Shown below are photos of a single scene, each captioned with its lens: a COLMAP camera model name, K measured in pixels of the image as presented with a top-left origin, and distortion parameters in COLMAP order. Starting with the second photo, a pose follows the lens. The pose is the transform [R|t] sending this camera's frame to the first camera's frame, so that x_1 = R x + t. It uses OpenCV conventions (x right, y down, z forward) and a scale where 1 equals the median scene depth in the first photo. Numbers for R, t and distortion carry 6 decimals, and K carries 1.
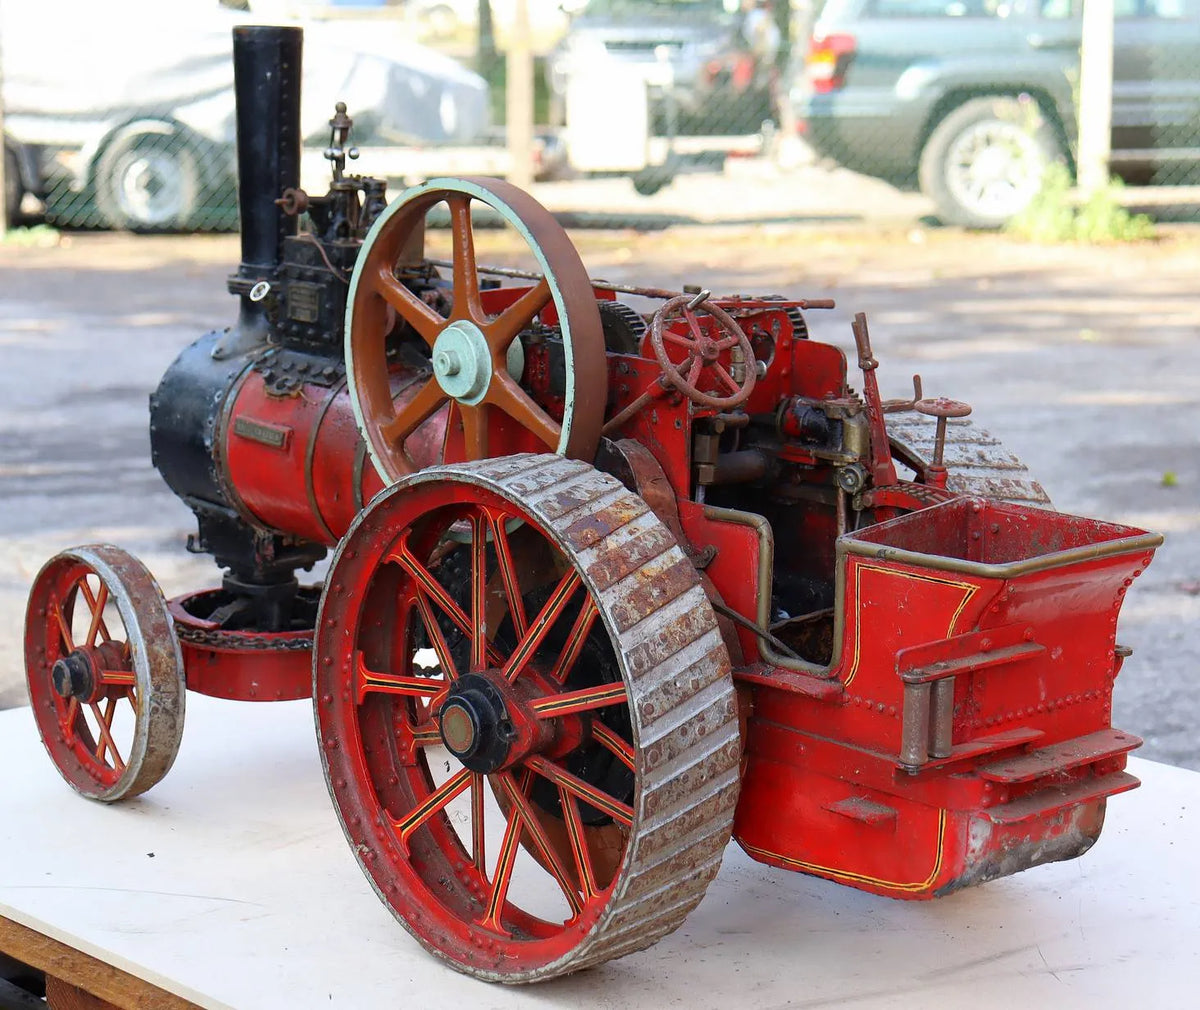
lens RADIAL K [[2747.6, 0, 545.9], [0, 2747.6, 521.0], [0, 0, 1]] dist [0.106782, 0.407129]
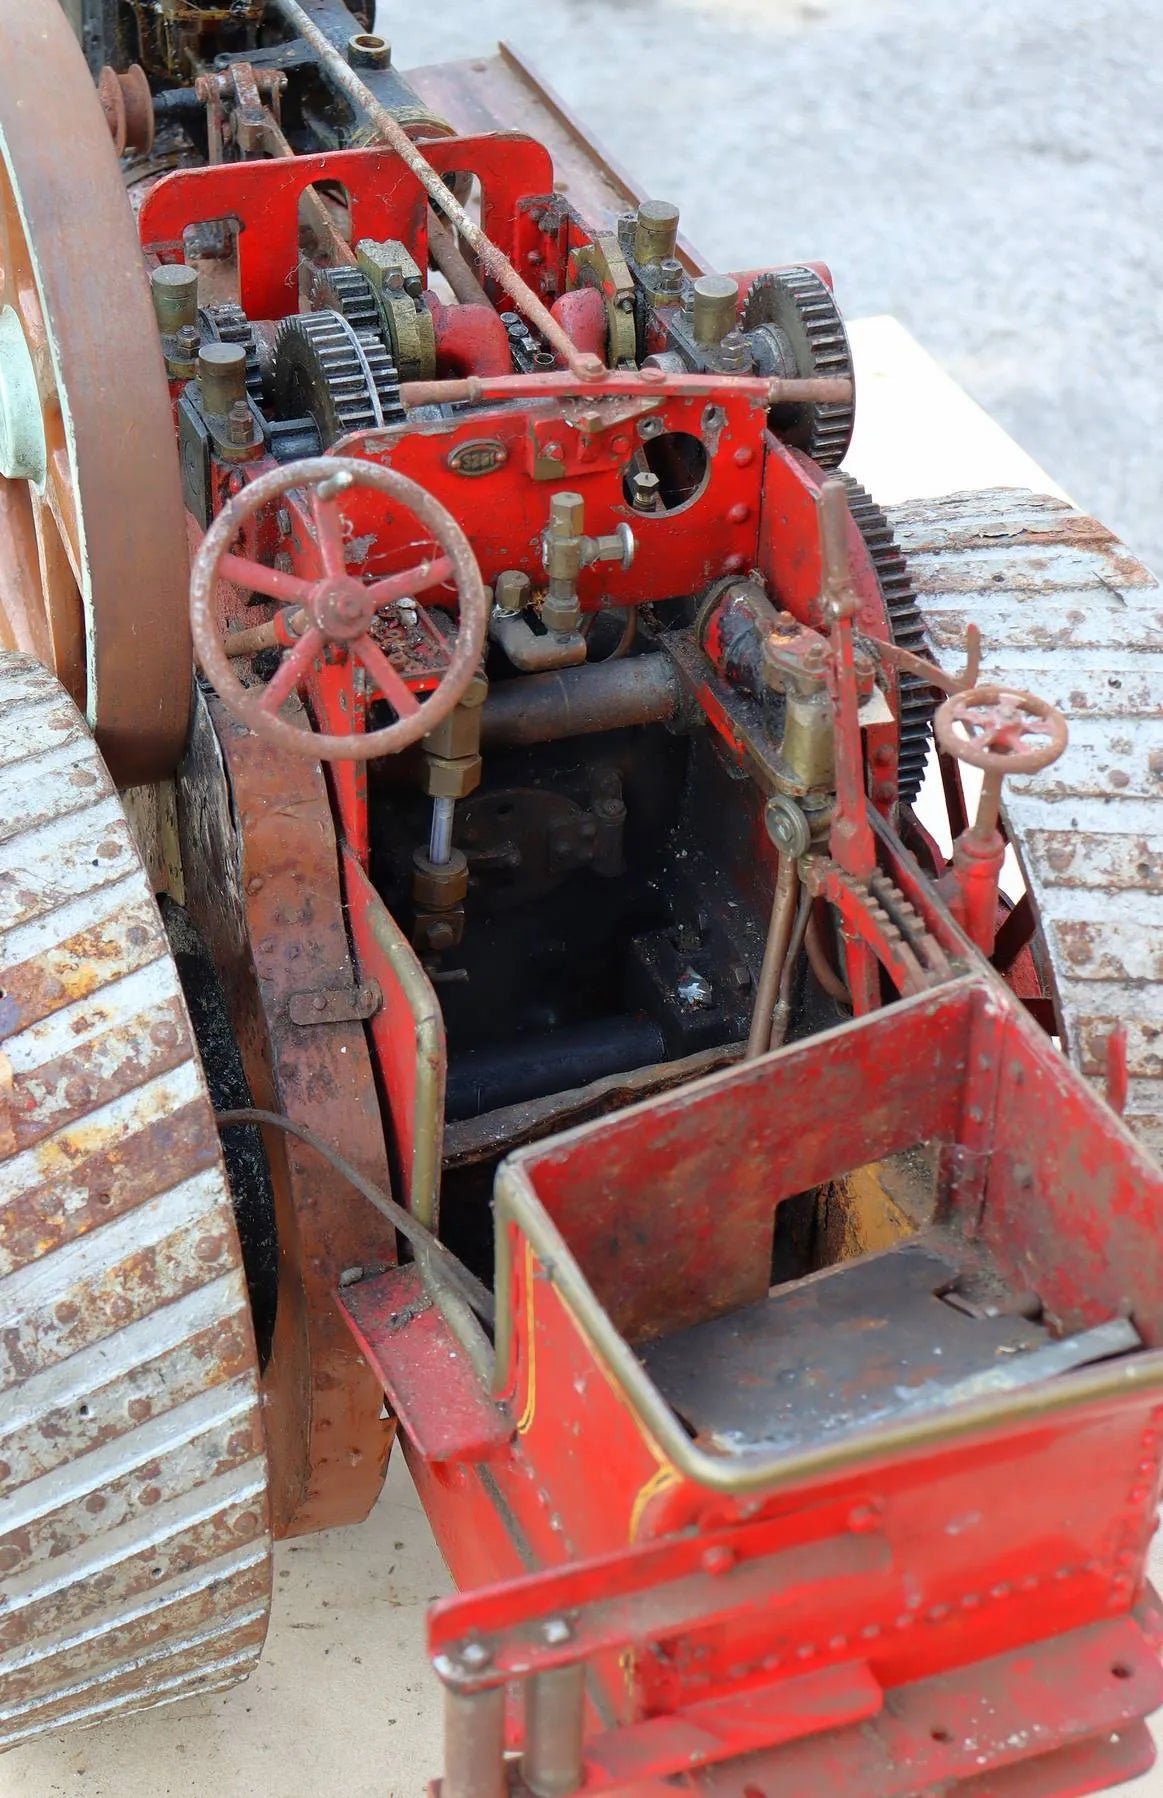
lens RADIAL K [[3030.1, 0, 686.8], [0, 3030.1, 899.3], [0, 0, 1]] dist [0.091025, -0.184304]
pose [[0.943668, 0.221403, -0.245908, 0.238212], [-0.095902, 0.894270, 0.437132, -0.236304], [0.316691, -0.388925, 0.865127, 0.620733]]
